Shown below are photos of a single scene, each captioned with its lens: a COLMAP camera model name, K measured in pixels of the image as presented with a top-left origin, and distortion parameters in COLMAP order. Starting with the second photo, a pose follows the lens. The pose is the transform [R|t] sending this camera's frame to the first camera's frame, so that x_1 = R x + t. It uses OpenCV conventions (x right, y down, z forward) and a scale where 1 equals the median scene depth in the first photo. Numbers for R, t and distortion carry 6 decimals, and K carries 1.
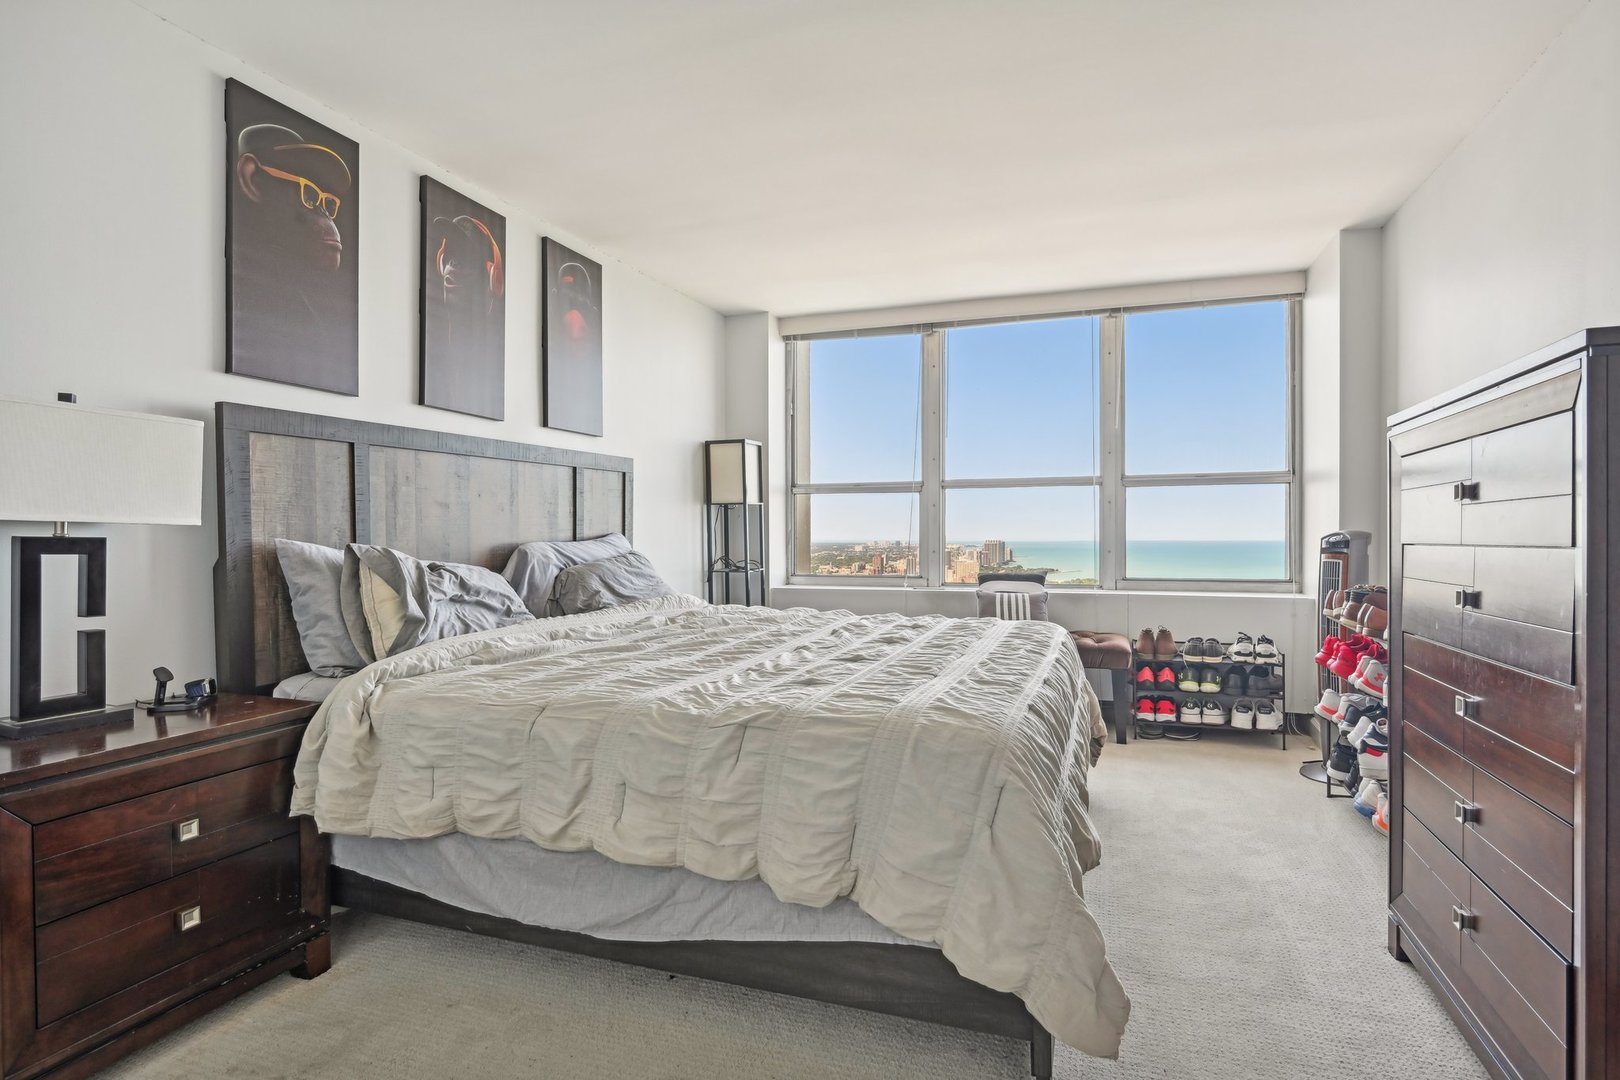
lens RADIAL K [[831.0, 0, 815.5], [0, 831.0, 548.3], [0, 0, 1]] dist [-0.003554, -0.000108]
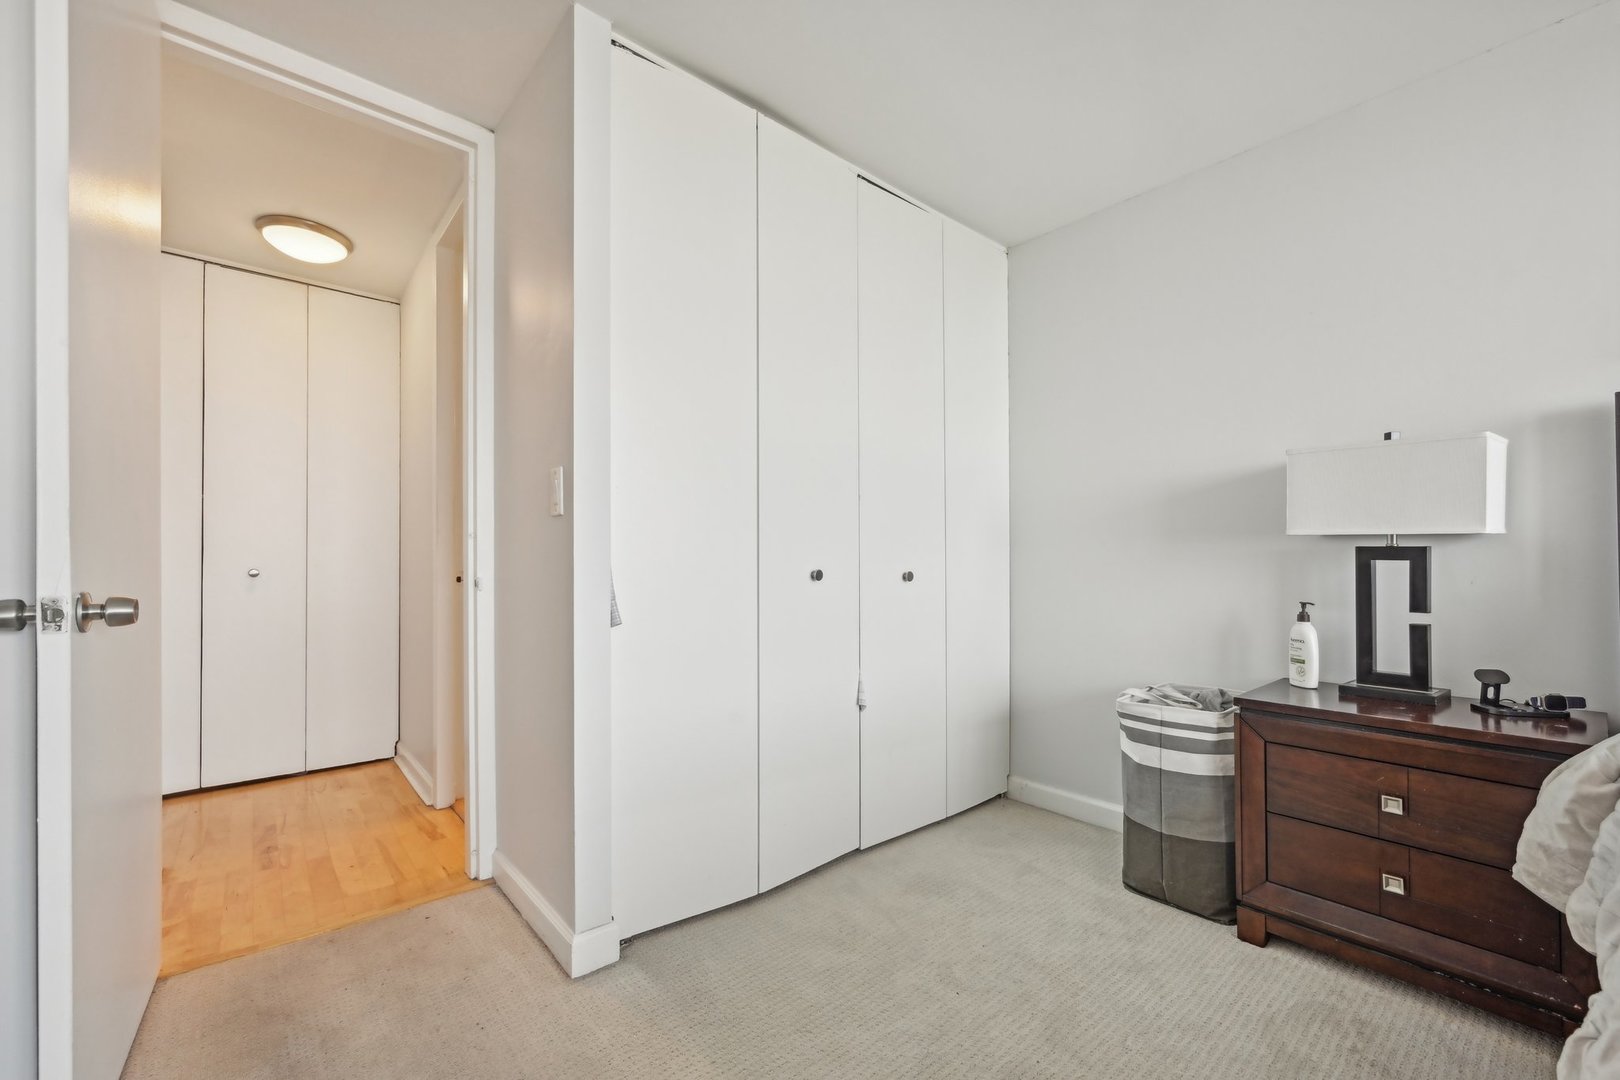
lens RADIAL K [[655.1, 0, 819.9], [0, 655.1, 552.6], [0, 0, 1]] dist [0.001738, 0.000822]
pose [[-0.480667, 0.002781, -0.876899, 0.356697], [-0.001412, 0.999991, 0.003945, -0.006378], [0.876902, 0.003135, -0.480659, 0.657789]]
